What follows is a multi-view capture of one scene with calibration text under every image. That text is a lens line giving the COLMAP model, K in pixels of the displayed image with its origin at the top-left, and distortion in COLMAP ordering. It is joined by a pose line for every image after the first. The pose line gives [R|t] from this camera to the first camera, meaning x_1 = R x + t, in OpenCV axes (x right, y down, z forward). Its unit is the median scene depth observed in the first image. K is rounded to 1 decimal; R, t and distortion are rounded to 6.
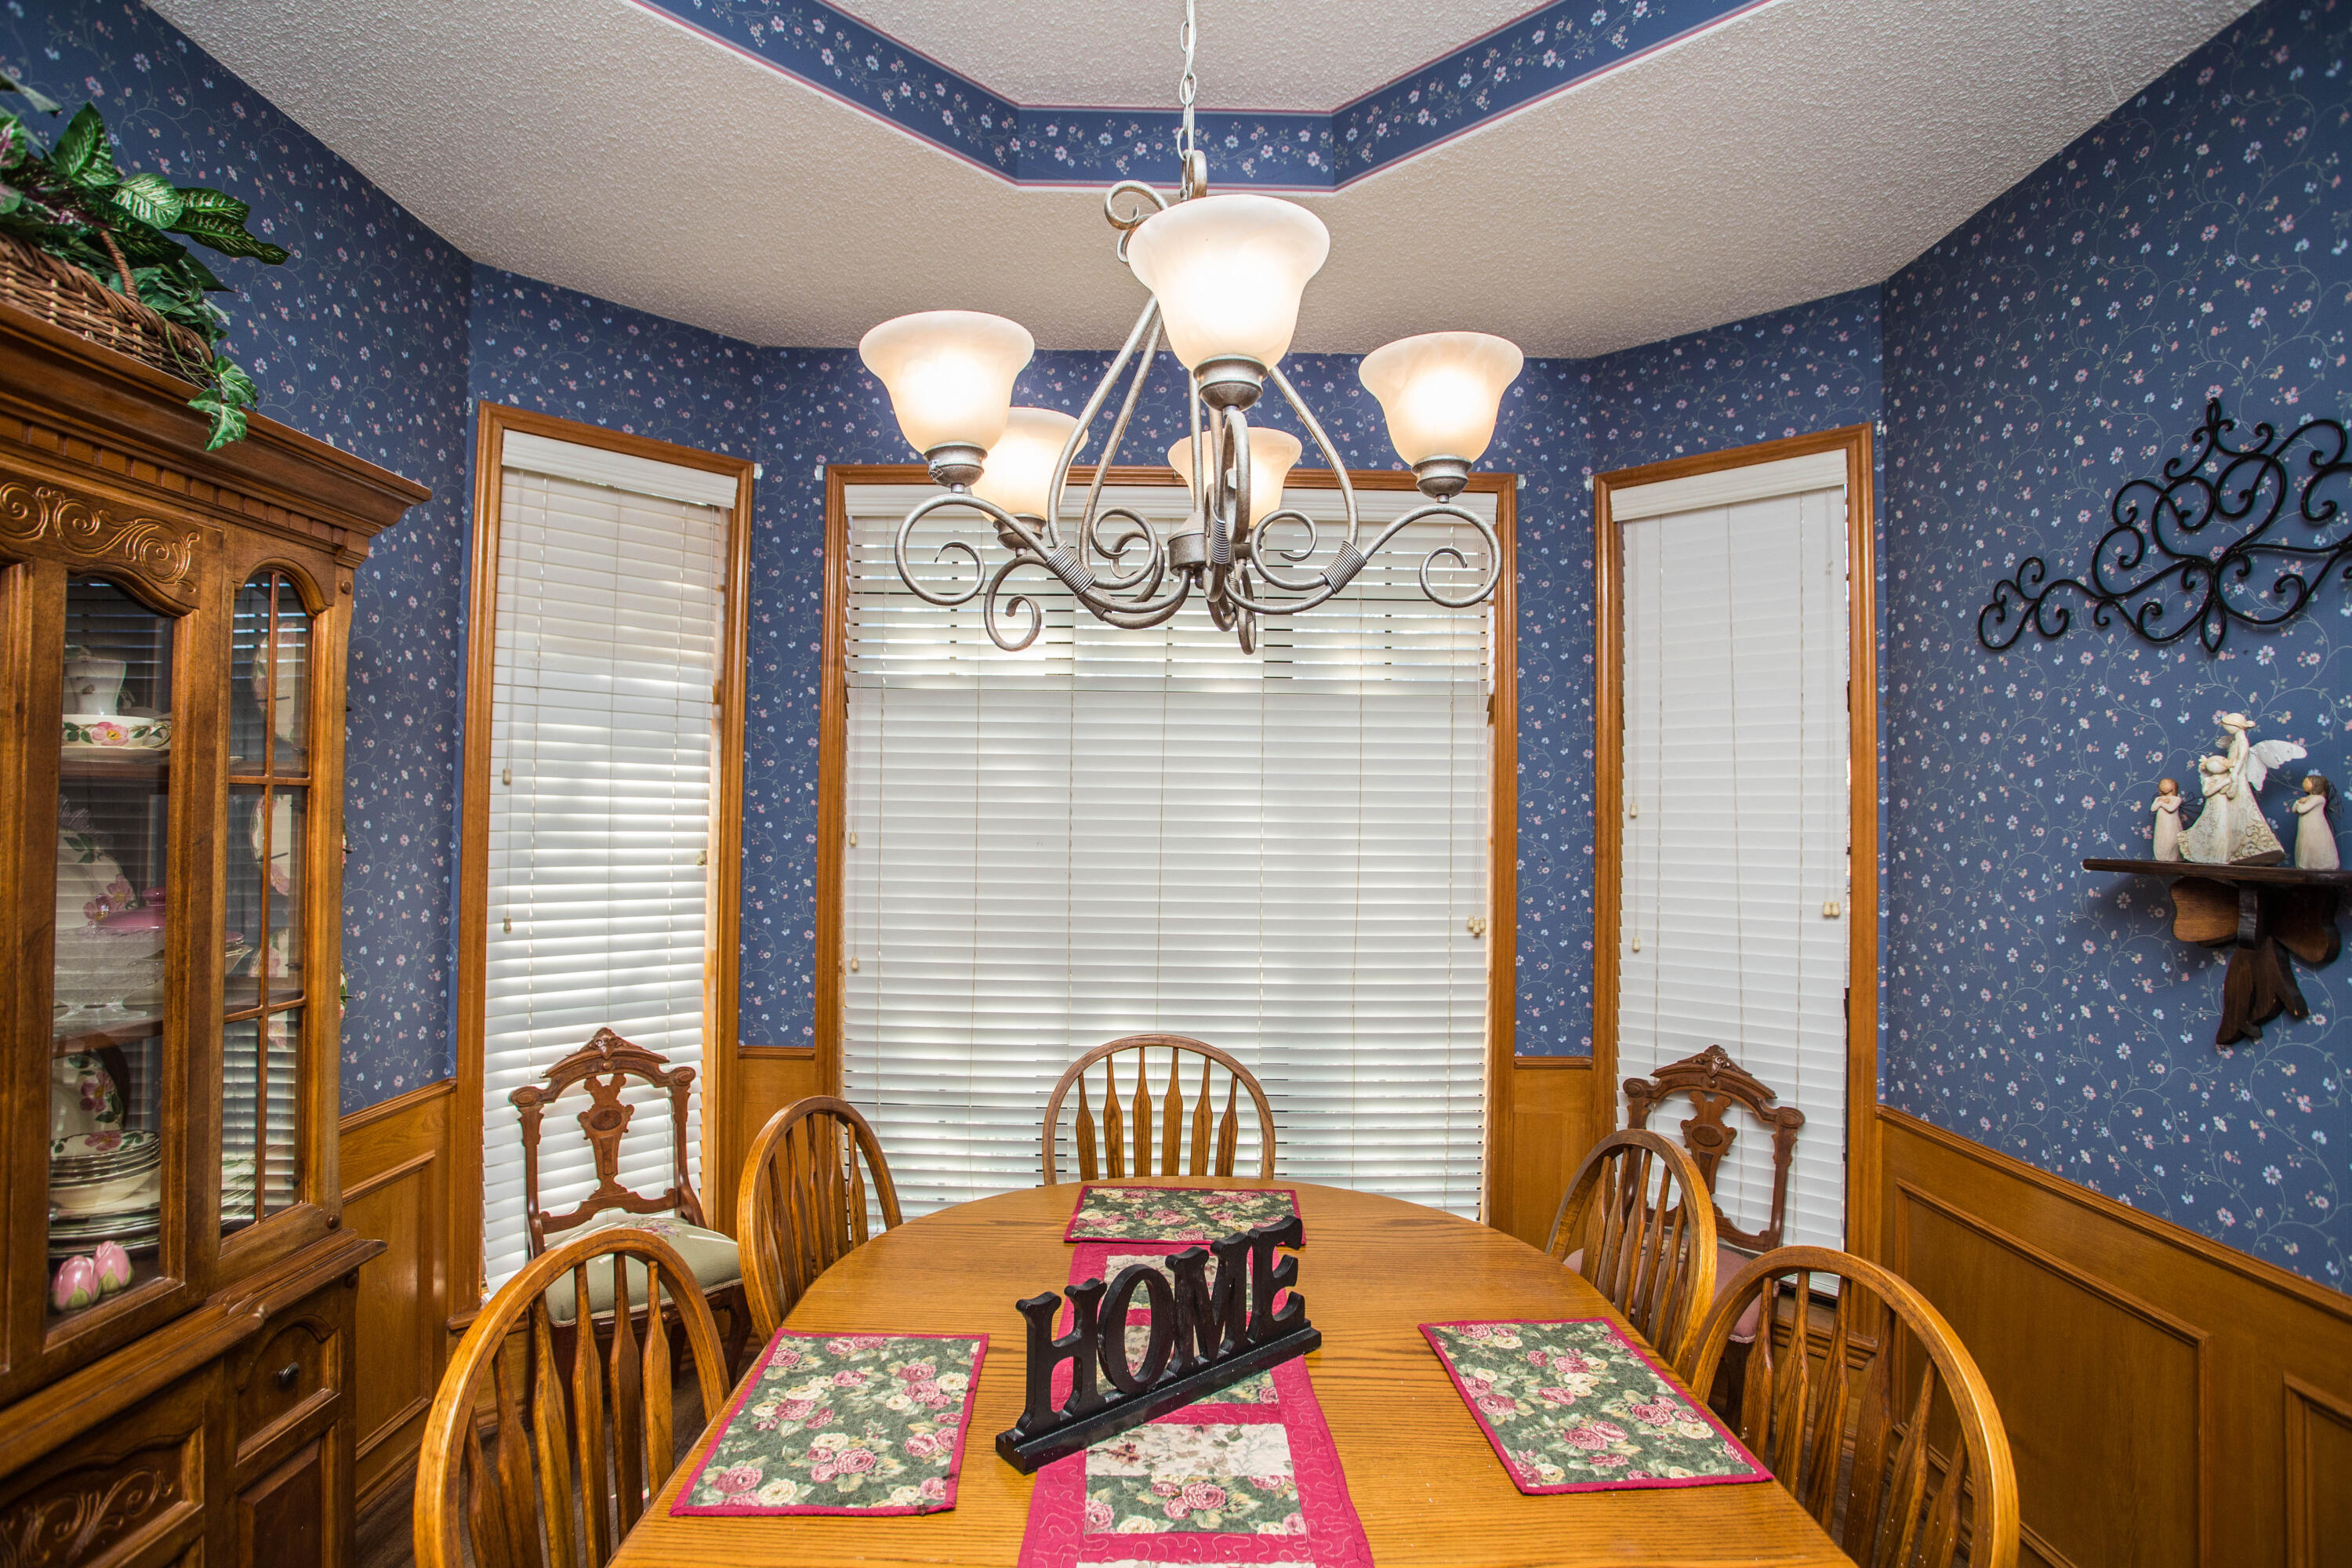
lens RADIAL K [[1162.1, 0, 1171.3], [0, 1162.1, 771.6], [0, 0, 1]] dist [-0.074395, 0.035233]
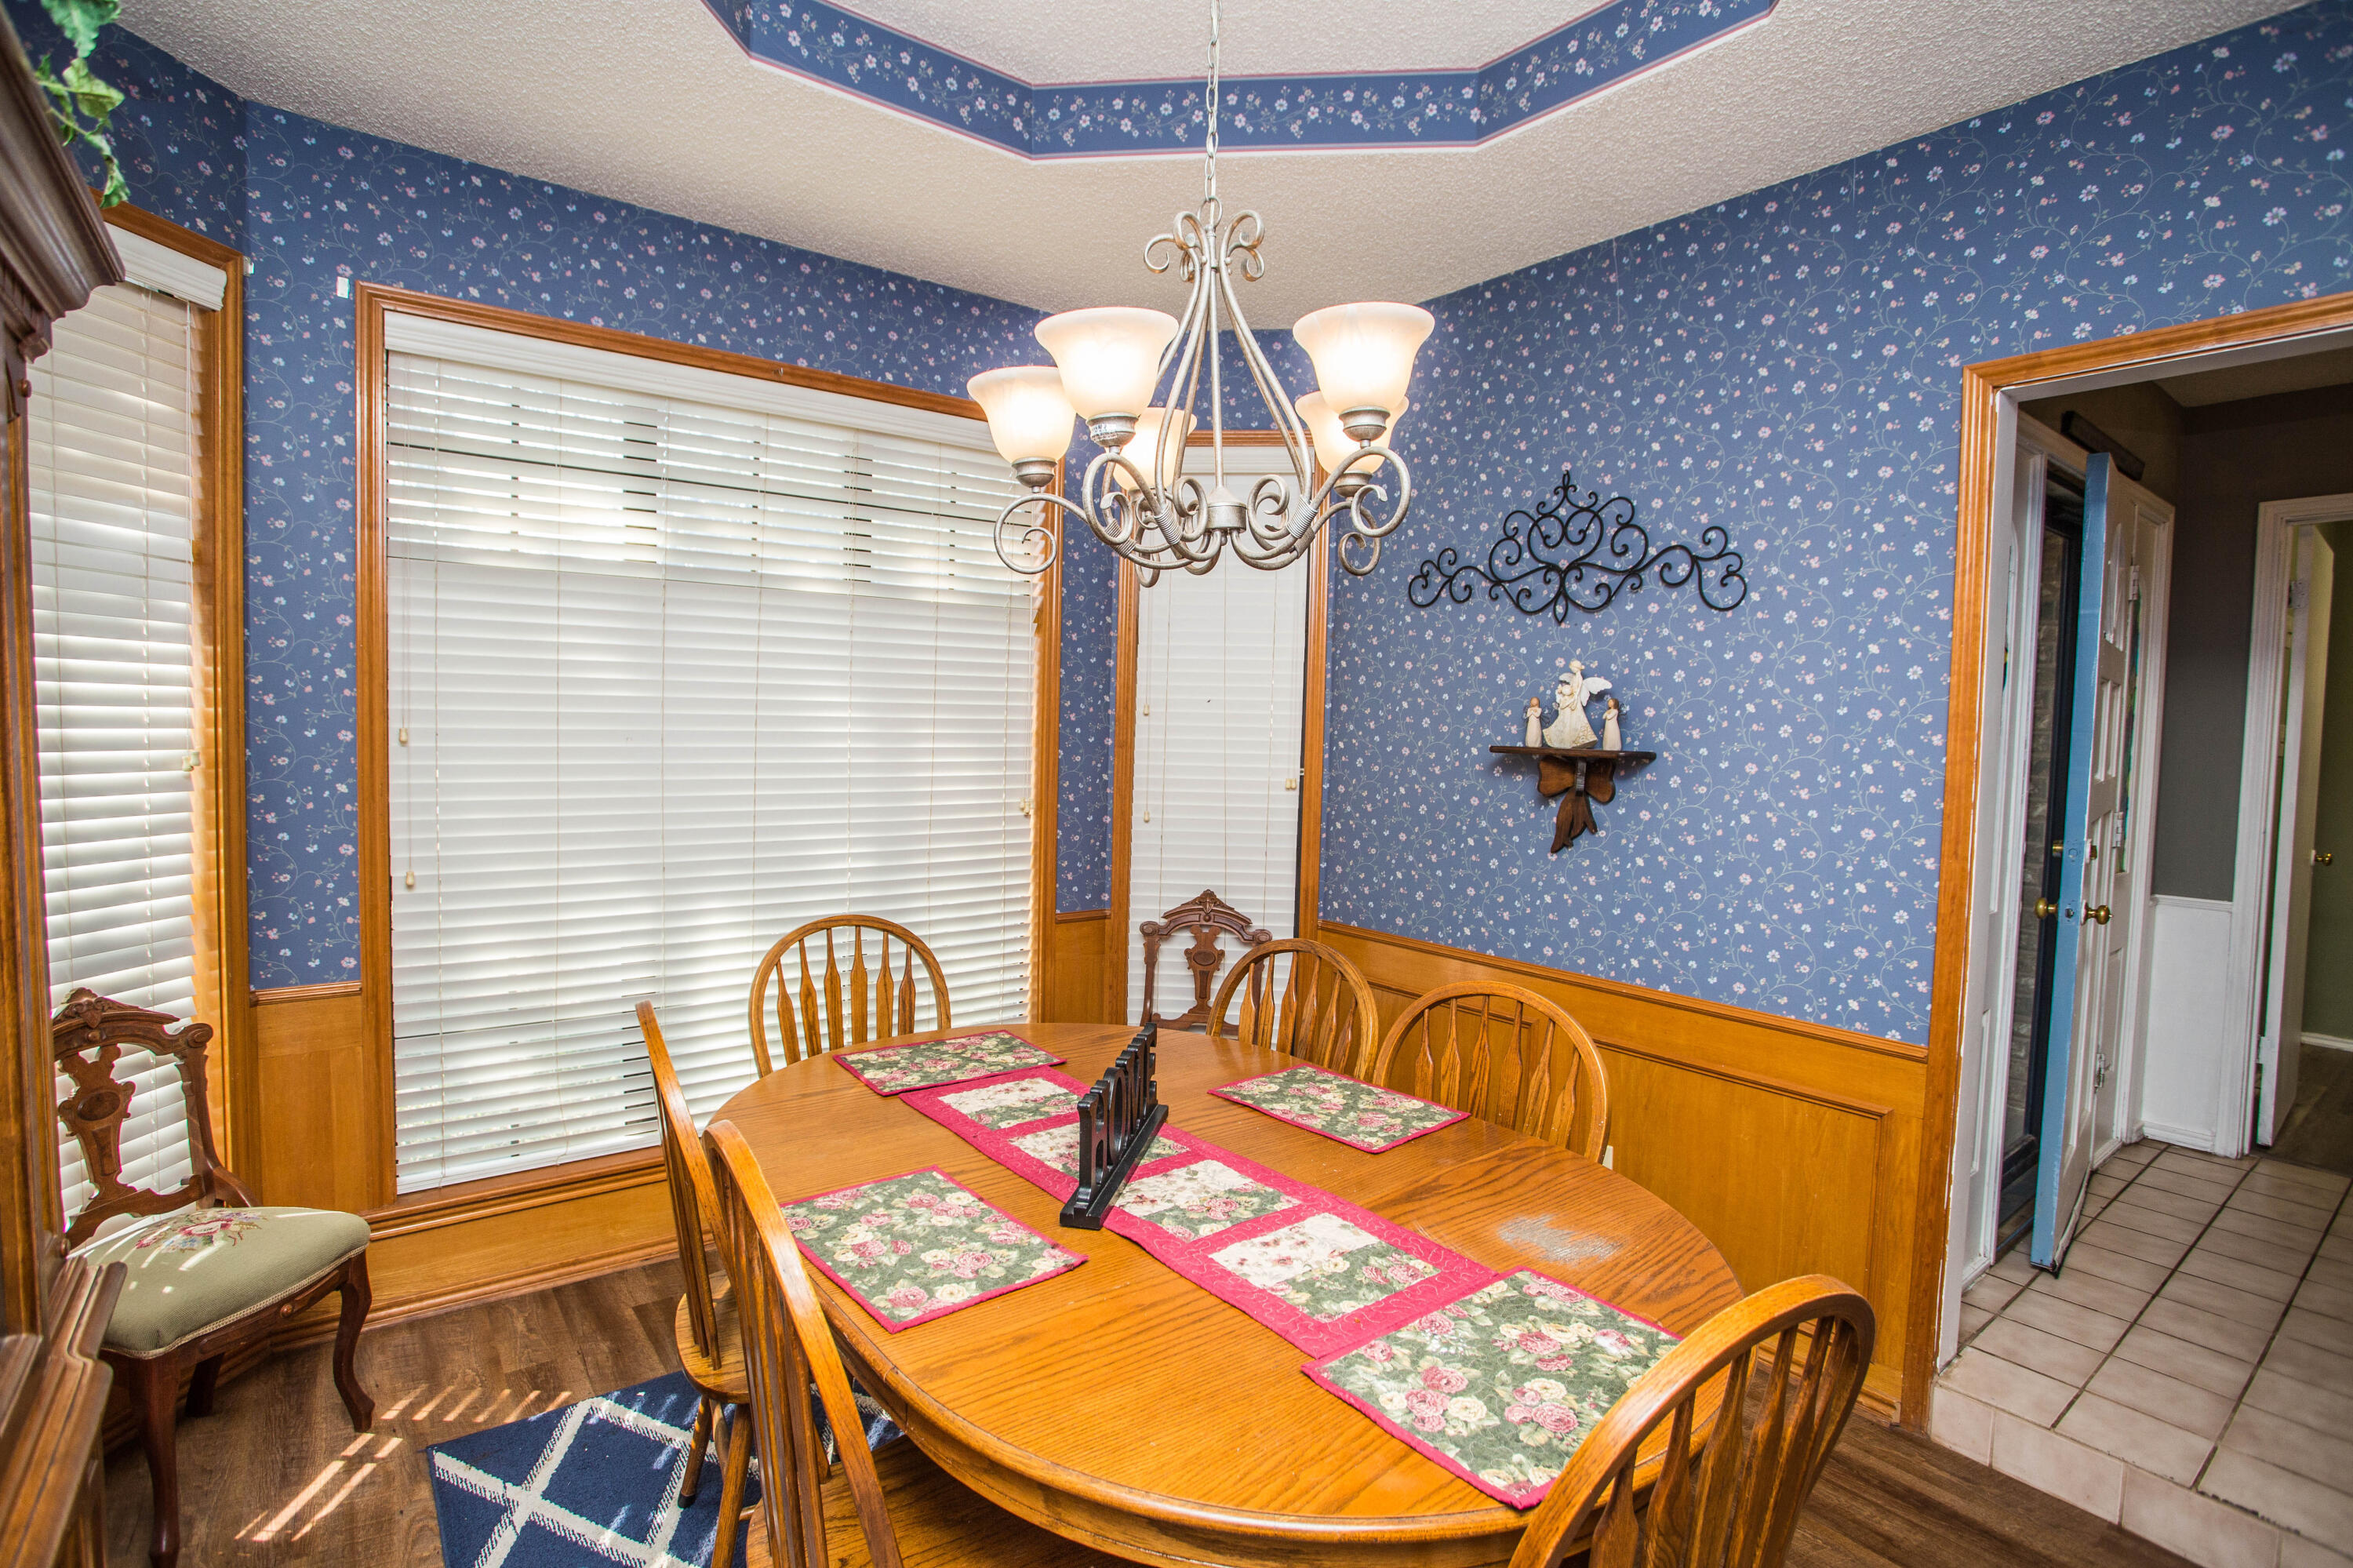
lens RADIAL K [[1162.7, 0, 1171.8], [0, 1162.7, 771.6], [0, 0, 1]] dist [-0.074395, 0.035233]
pose [[0.788363, -0.023599, 0.614757, -0.453195], [-0.033924, 0.996076, 0.081741, -0.004268], [-0.614274, -0.085297, 0.784469, -0.016542]]
